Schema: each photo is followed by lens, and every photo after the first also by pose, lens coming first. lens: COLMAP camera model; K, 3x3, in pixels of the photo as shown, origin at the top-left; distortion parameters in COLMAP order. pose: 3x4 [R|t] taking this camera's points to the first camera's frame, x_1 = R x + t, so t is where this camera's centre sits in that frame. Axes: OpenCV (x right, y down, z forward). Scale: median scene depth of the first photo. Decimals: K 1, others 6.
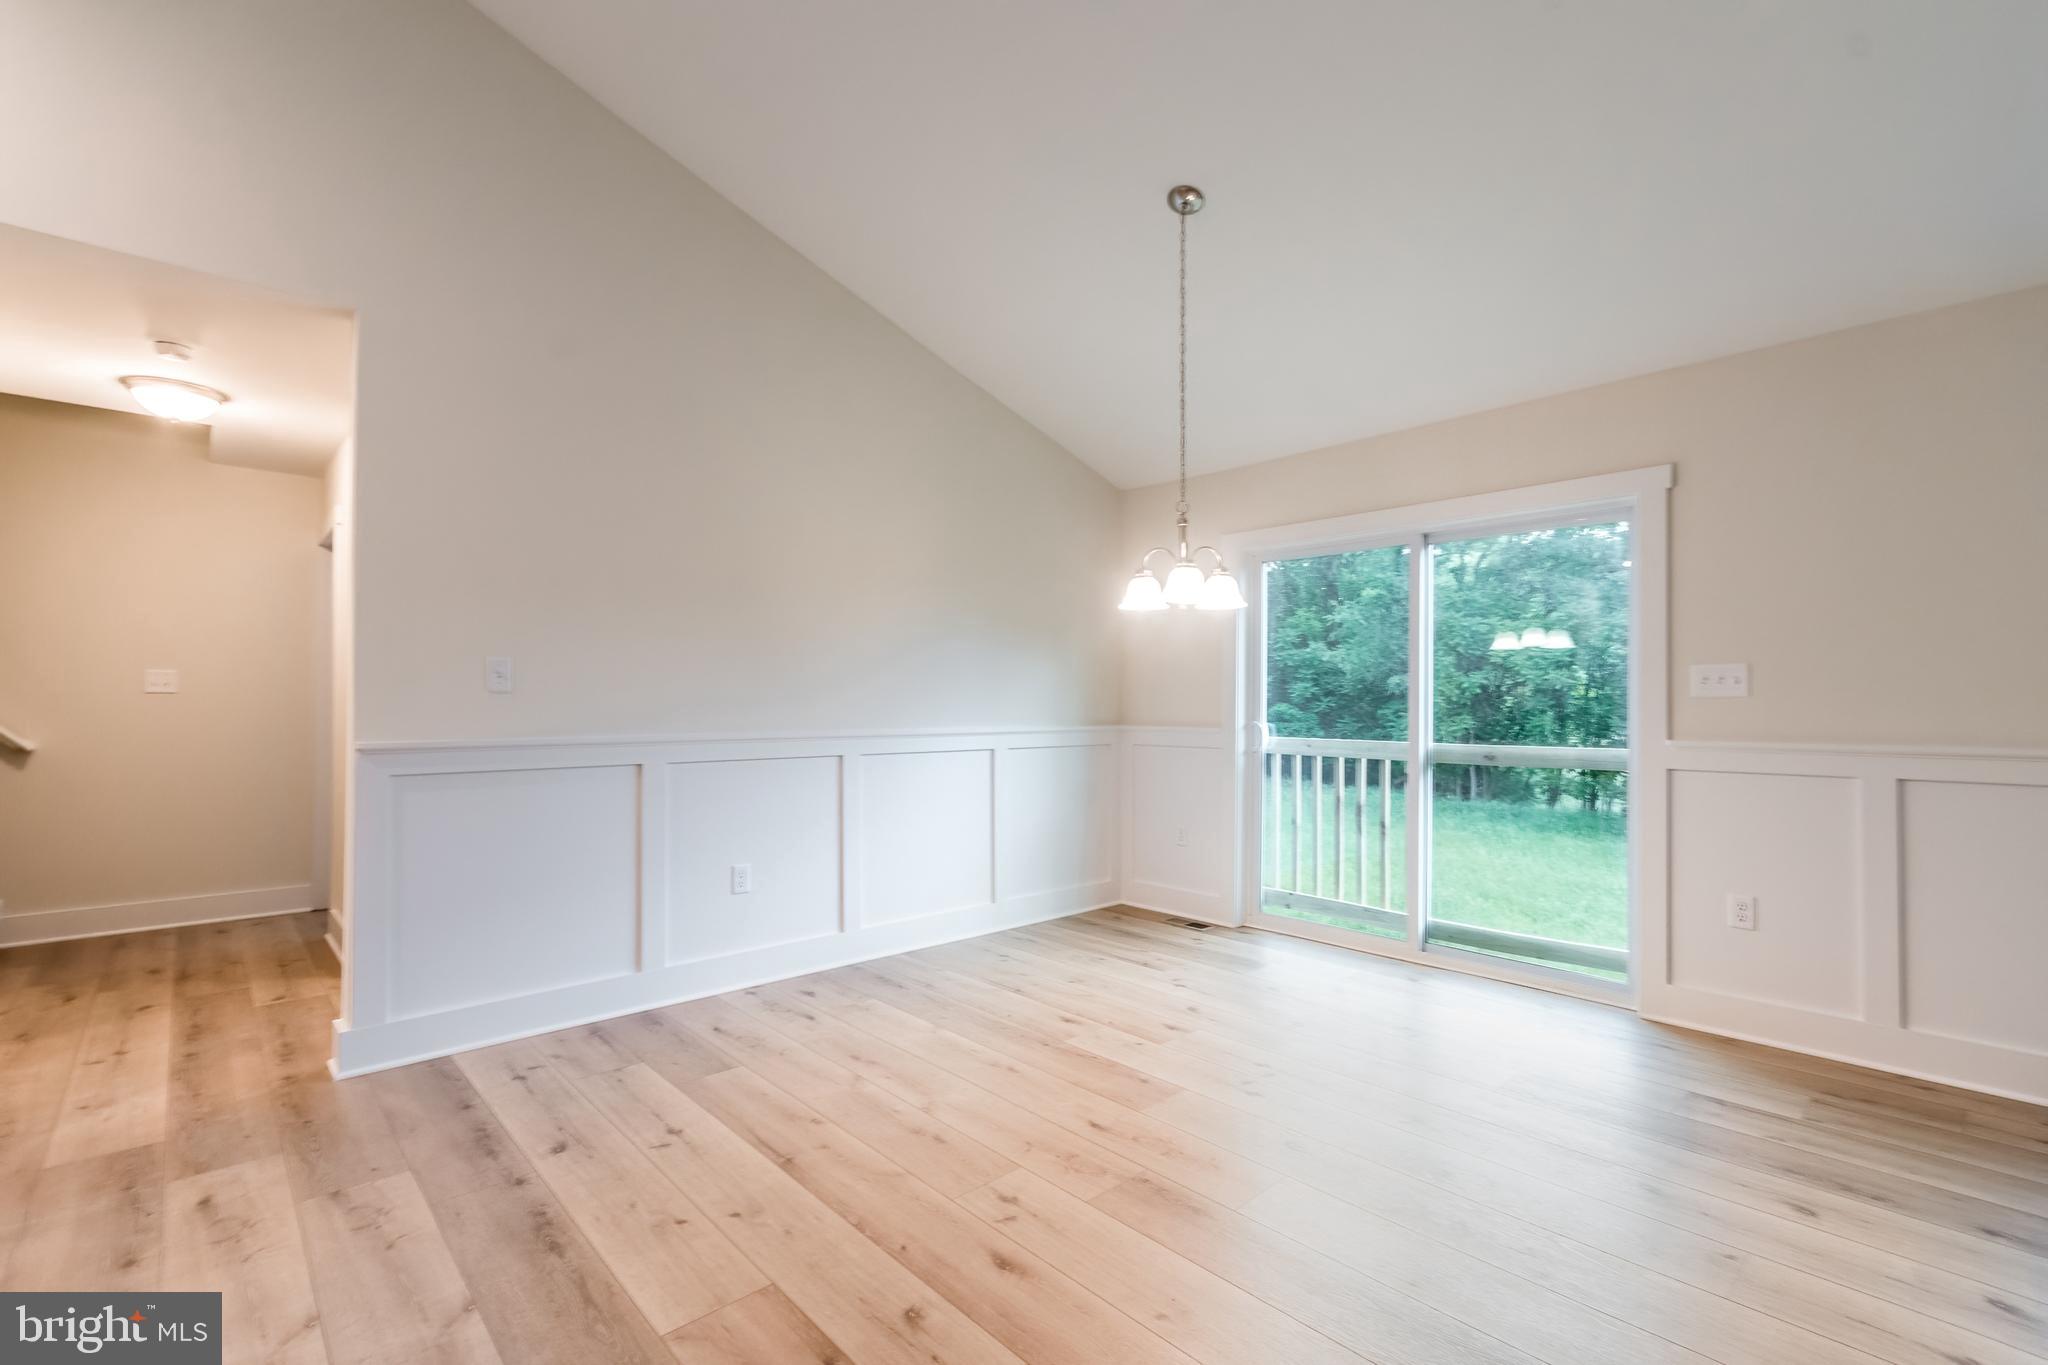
lens RADIAL K [[908.8, 0, 1021.4], [0, 908.8, 689.0], [0, 0, 1]] dist [0.007306, -0.001311]
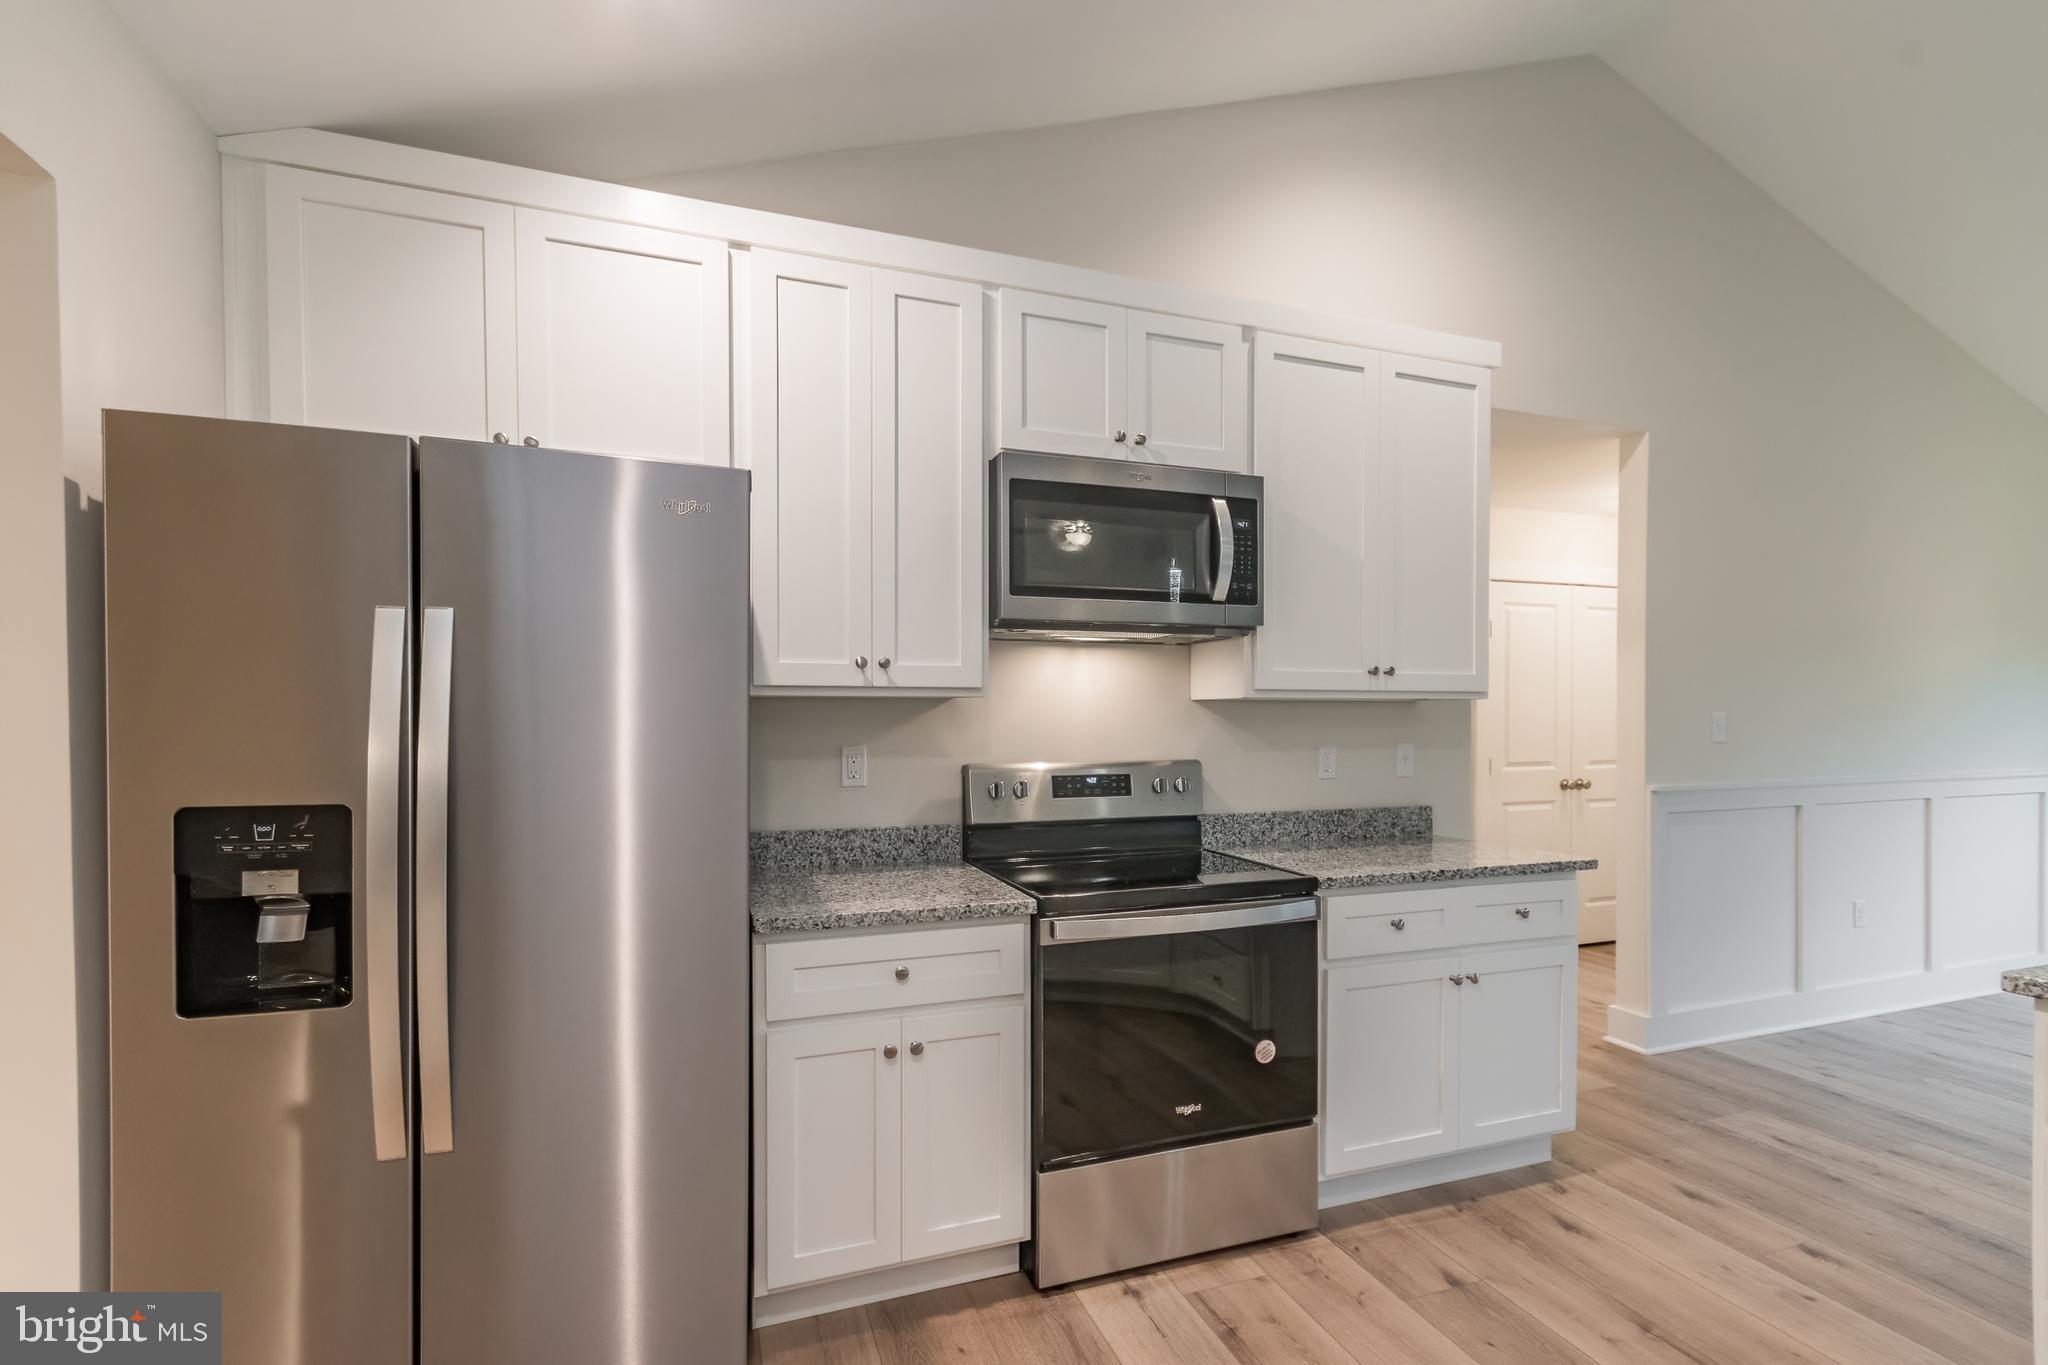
lens RADIAL K [[908.8, 0, 1025.4], [0, 908.8, 728.9], [0, 0, 1]] dist [0.007306, -0.001311]
pose [[0.924107, -0.005004, -0.382101, -0.880654], [0.014465, 0.999656, 0.021891, -0.049685], [0.381860, -0.025757, 0.923861, -0.391765]]
